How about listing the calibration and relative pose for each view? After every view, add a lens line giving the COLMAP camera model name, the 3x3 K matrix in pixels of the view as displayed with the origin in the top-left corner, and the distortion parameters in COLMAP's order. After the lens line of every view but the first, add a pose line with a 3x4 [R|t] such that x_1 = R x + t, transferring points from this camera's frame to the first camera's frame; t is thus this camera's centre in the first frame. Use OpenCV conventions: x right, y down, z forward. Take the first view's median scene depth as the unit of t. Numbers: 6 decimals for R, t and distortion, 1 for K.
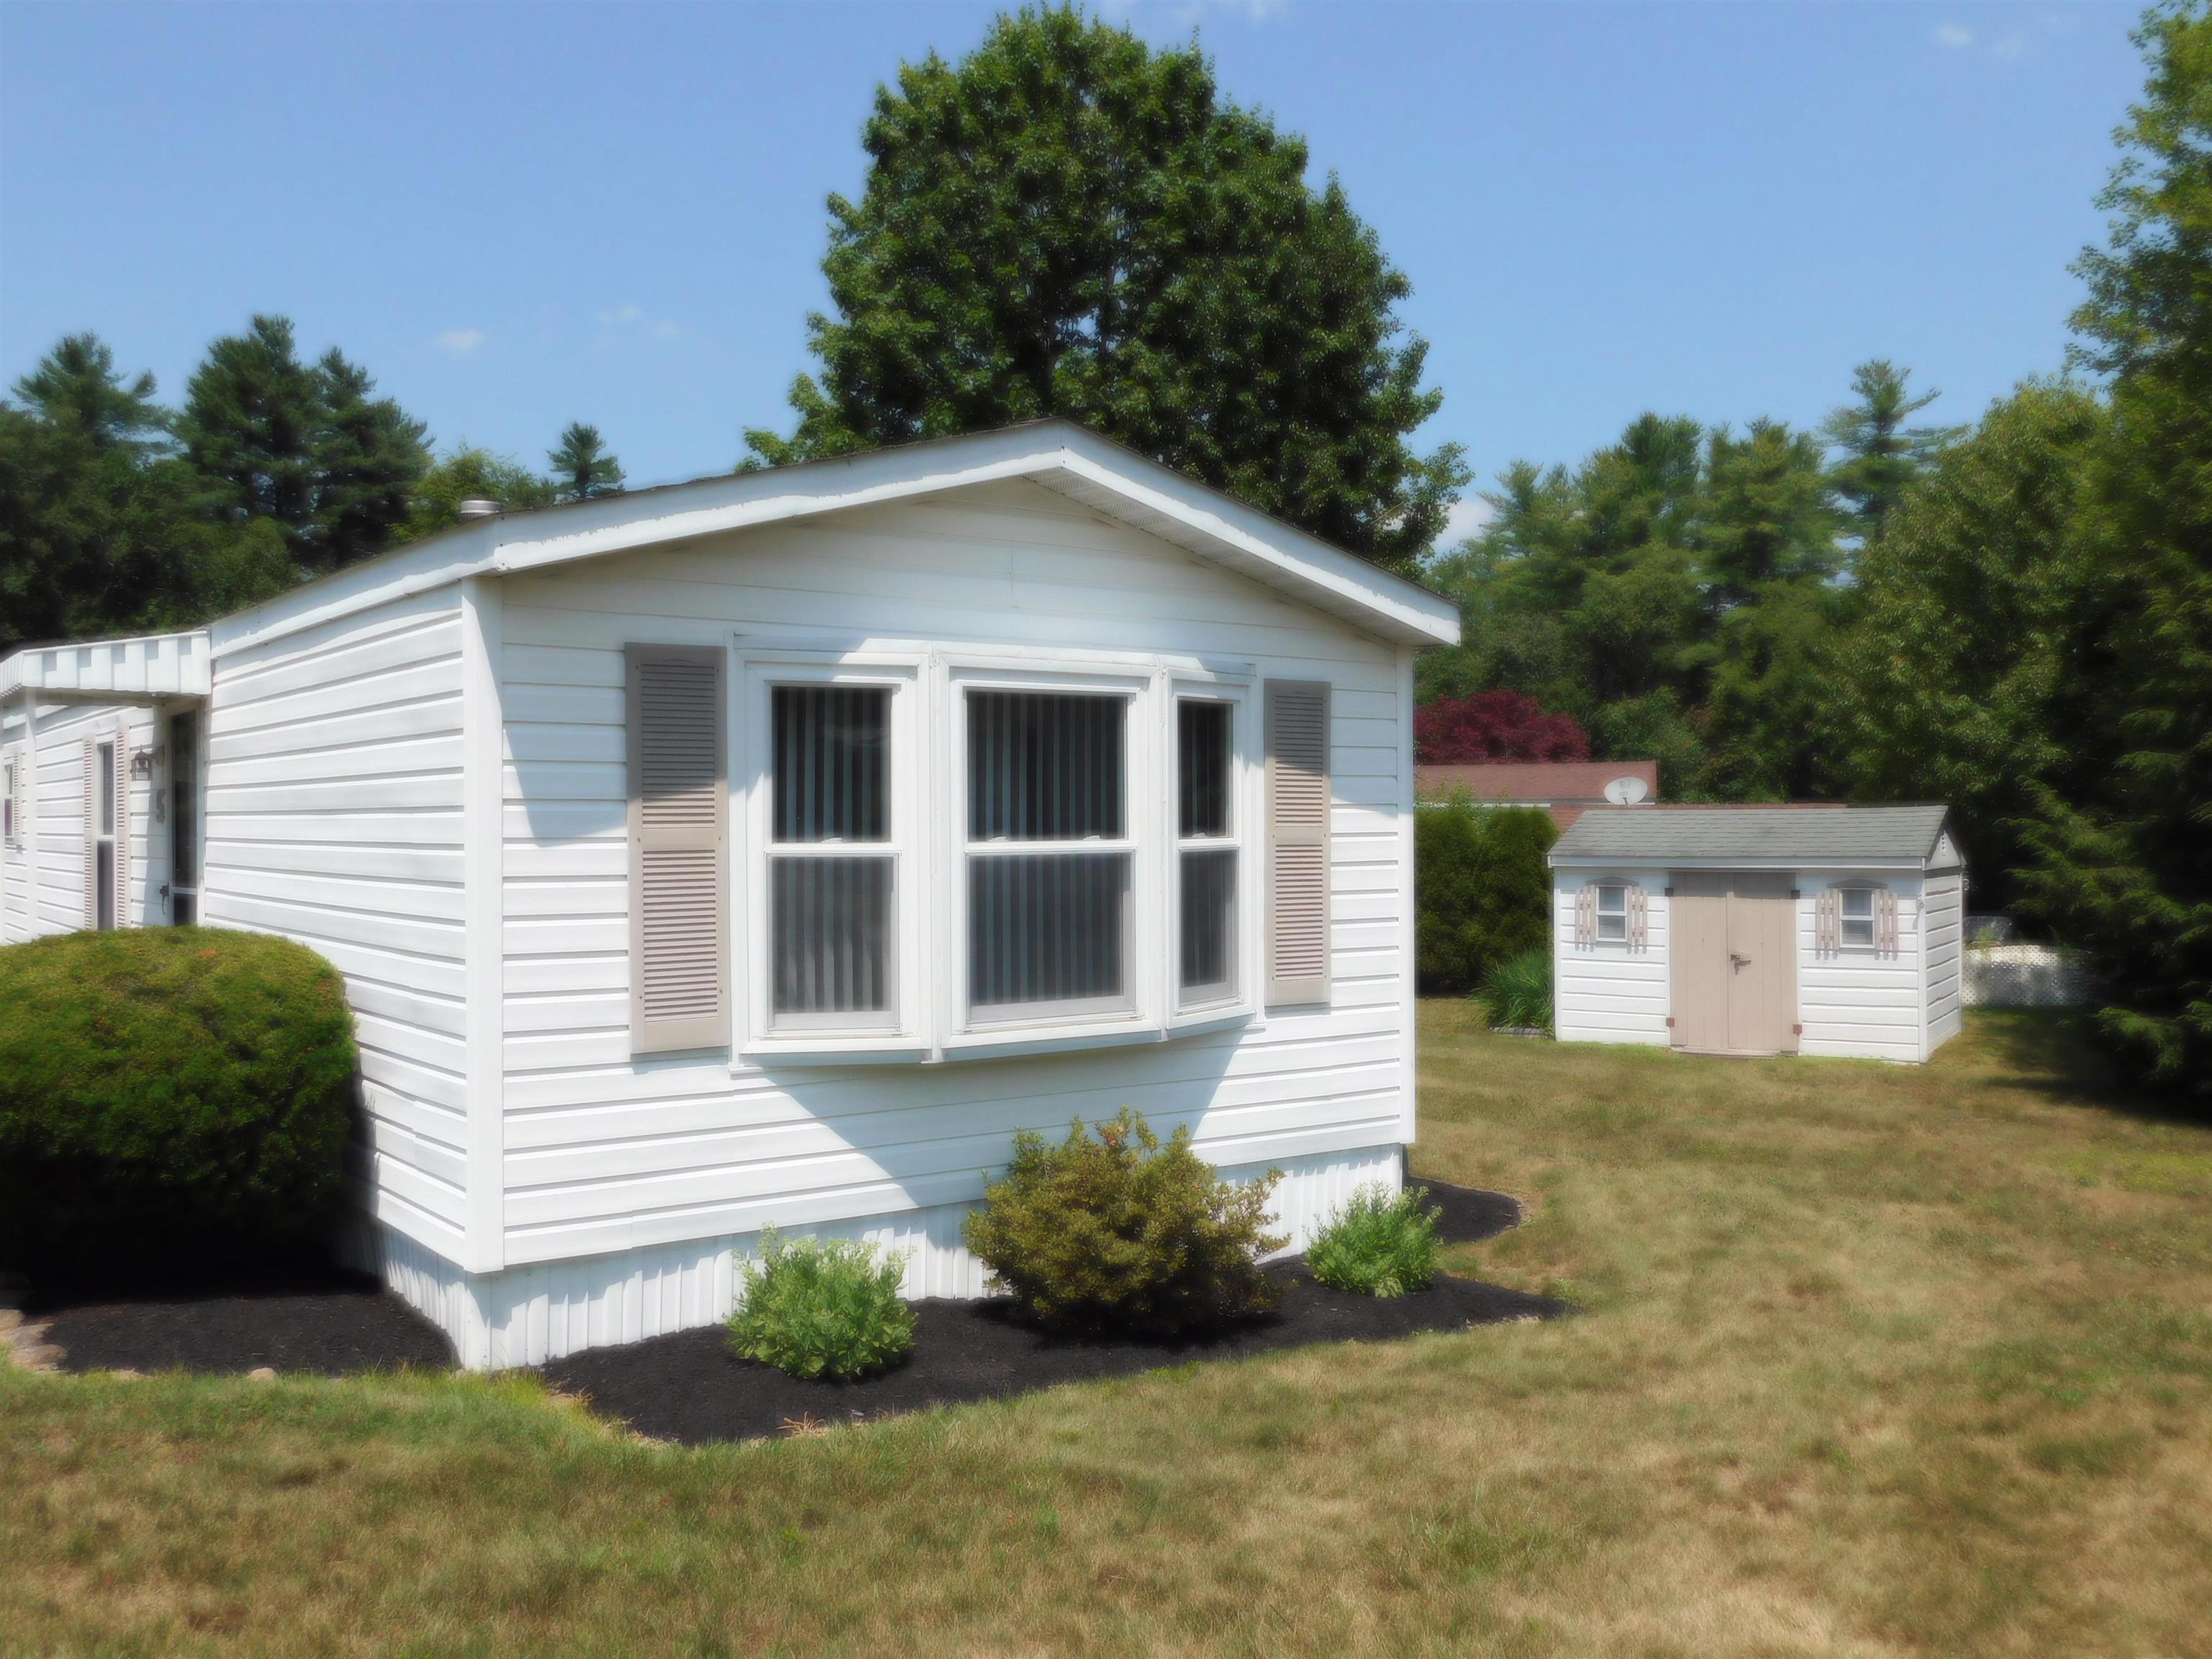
lens RADIAL K [[1952.4, 0, 1106.5], [0, 1952.4, 822.1], [0, 0, 1]] dist [0.007438, 0.013678]
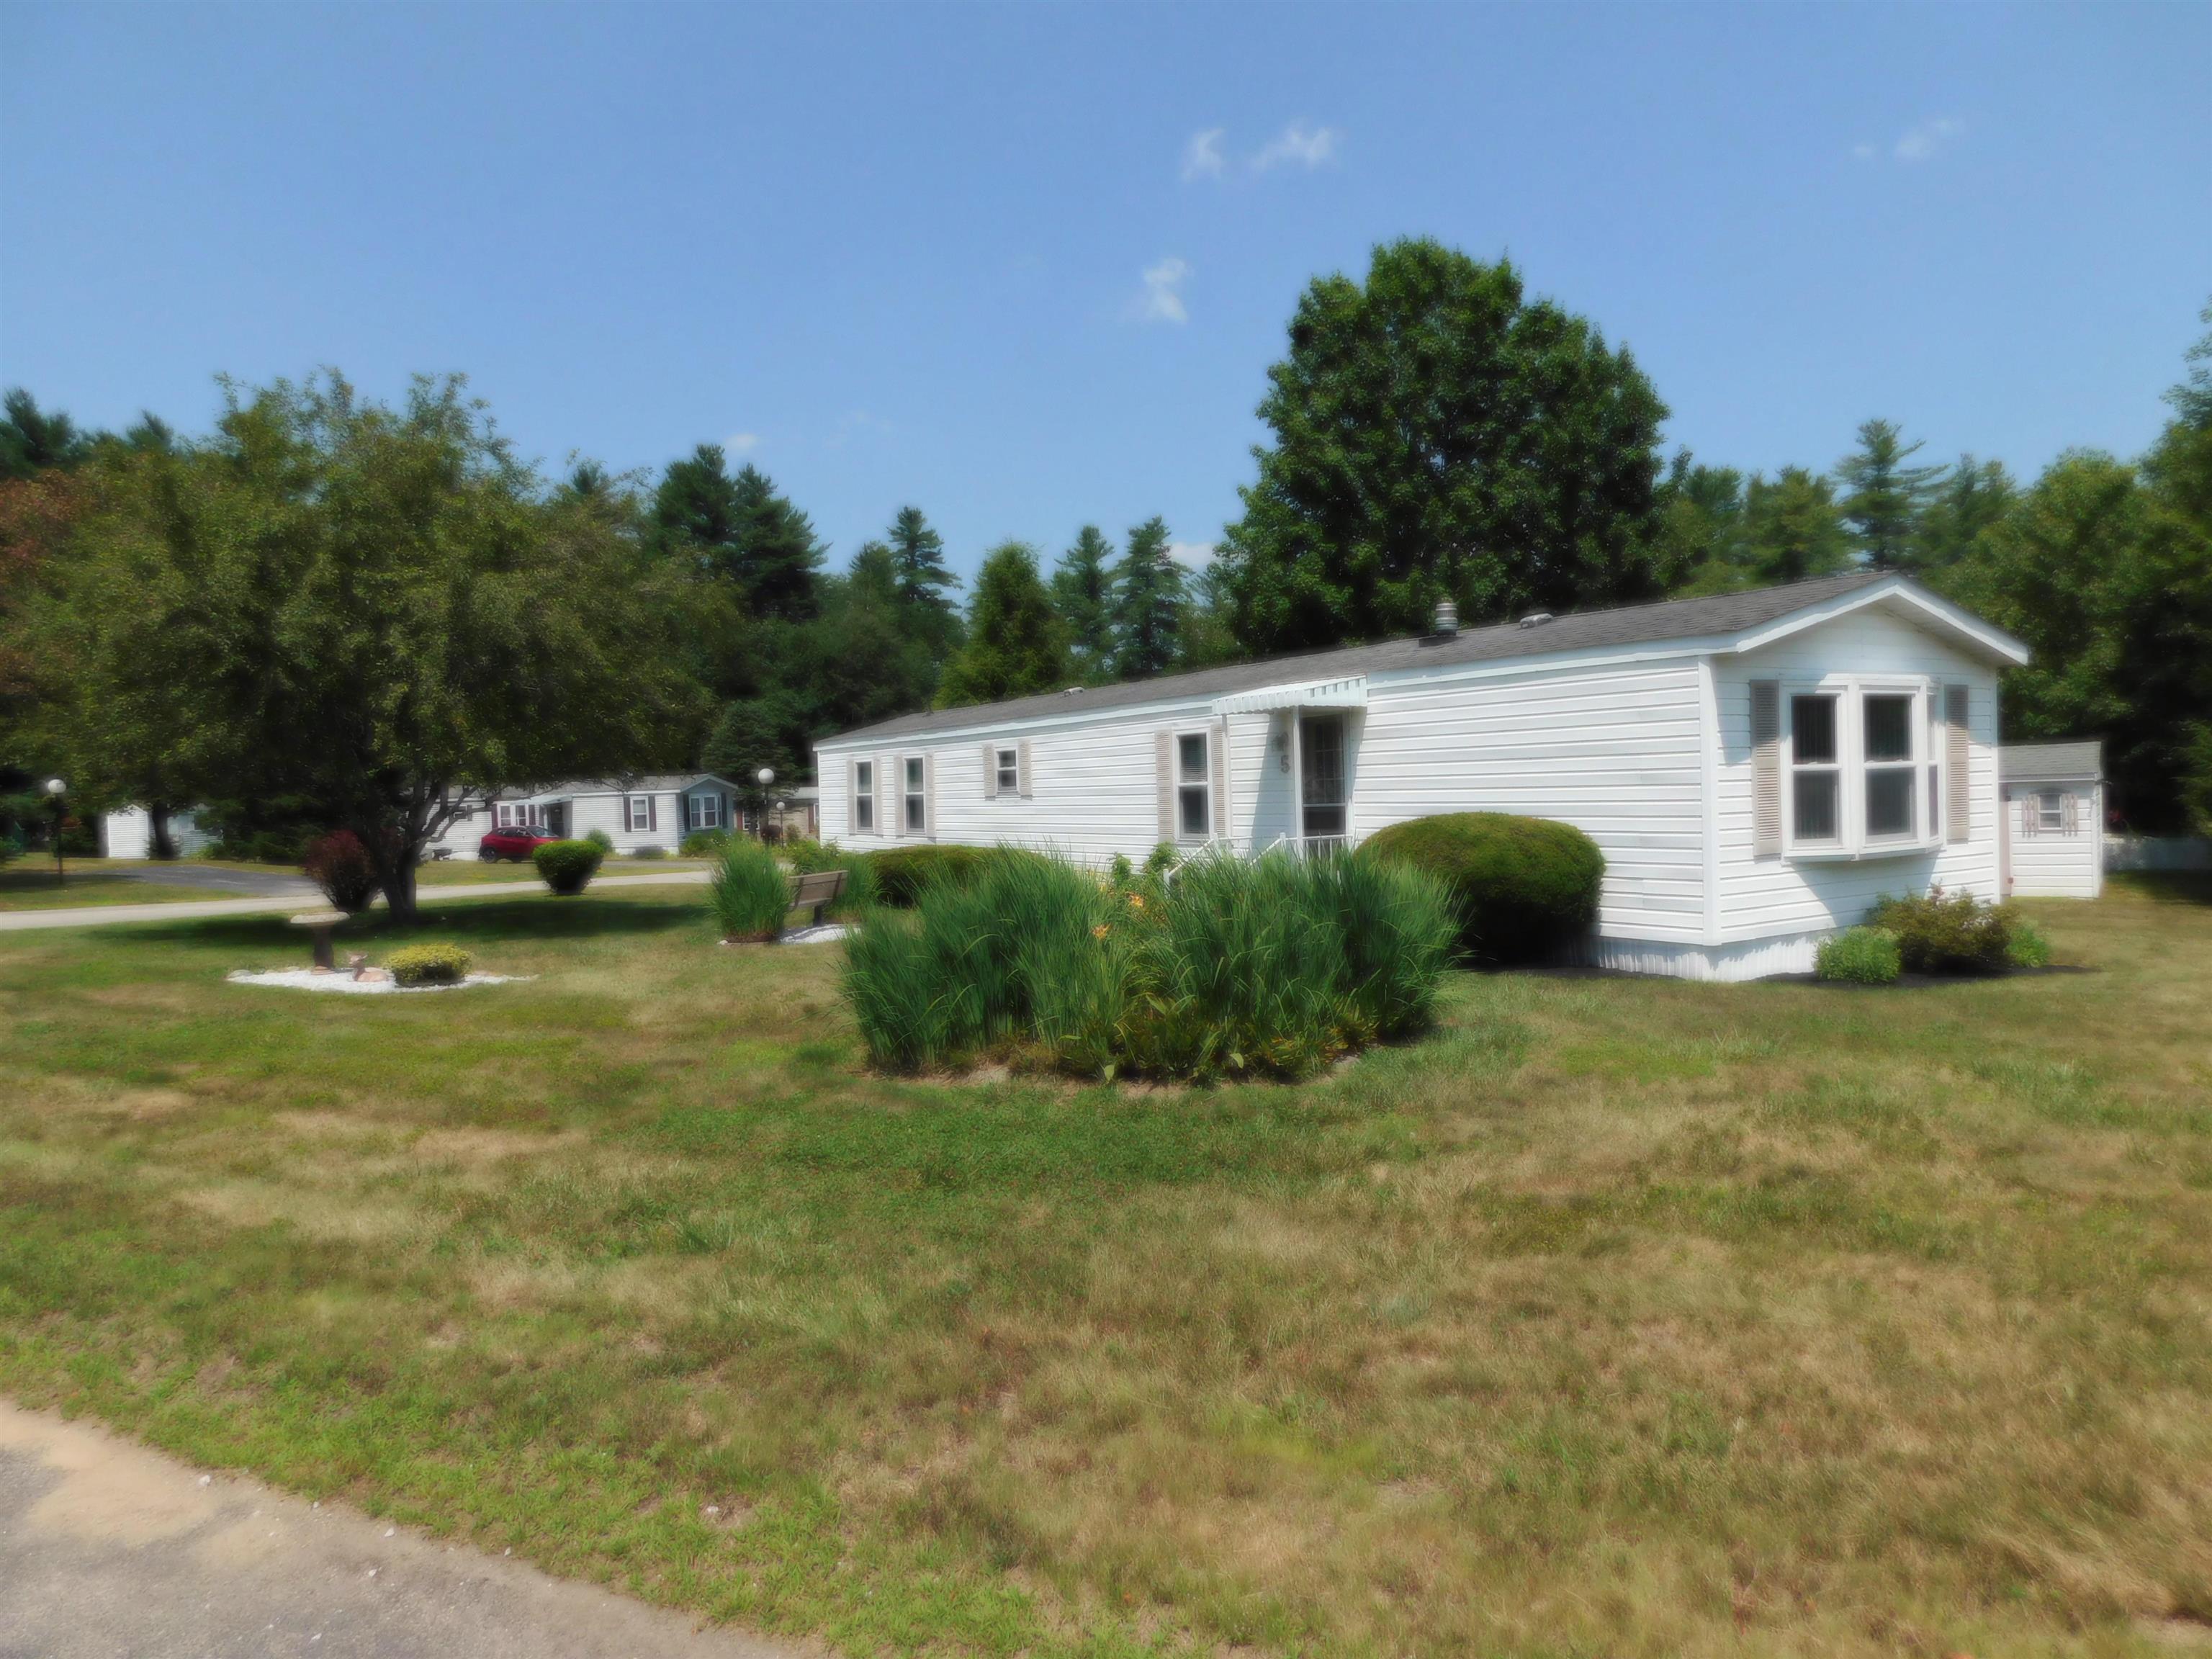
lens RADIAL K [[1461.5, 0, 1108.7], [0, 1461.5, 831.7], [0, 0, 1]] dist [-0.069861, 0.061362]
pose [[0.995221, -0.027344, -0.093738, -0.172787], [0.030419, 0.999040, 0.031532, 0.002420], [0.092785, -0.034233, 0.995097, -0.161389]]
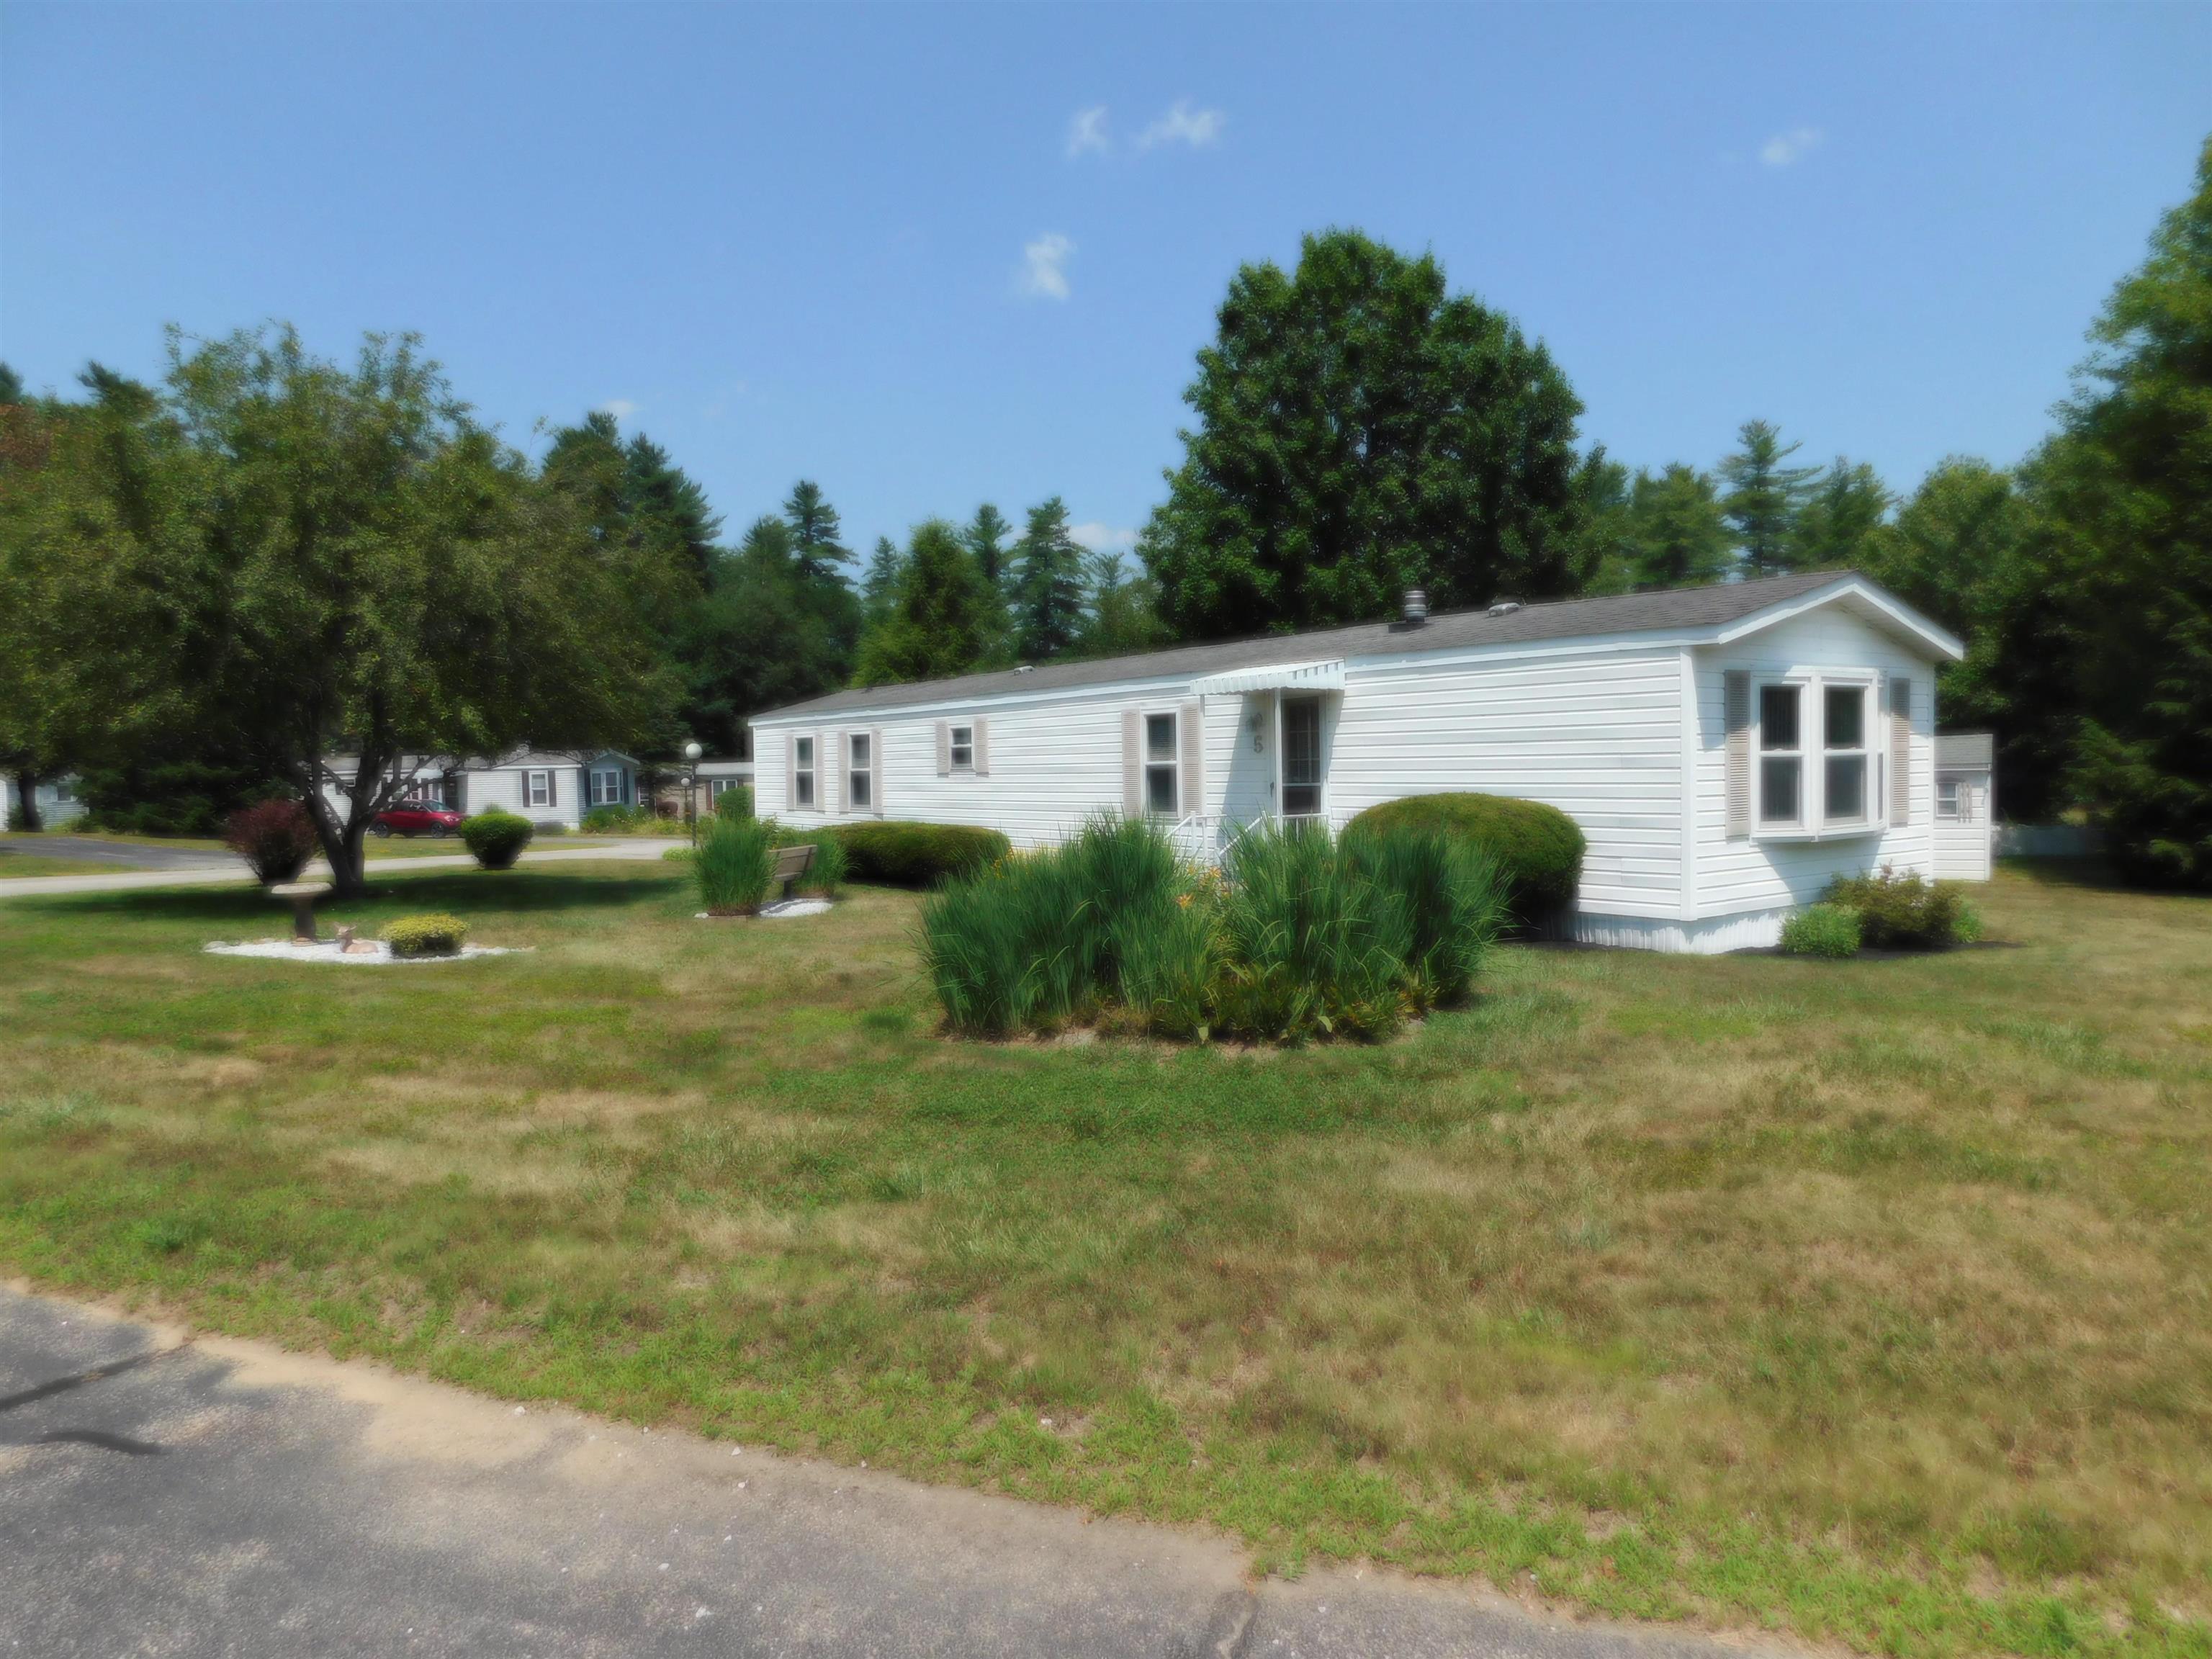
lens RADIAL K [[1461.5, 0, 1108.7], [0, 1461.5, 831.7], [0, 0, 1]] dist [-0.069861, 0.061362]
pose [[0.999701, -0.017634, -0.016946, -0.202290], [0.018406, 0.998746, 0.046568, 0.002678], [0.016103, -0.046866, 0.998771, -0.171756]]
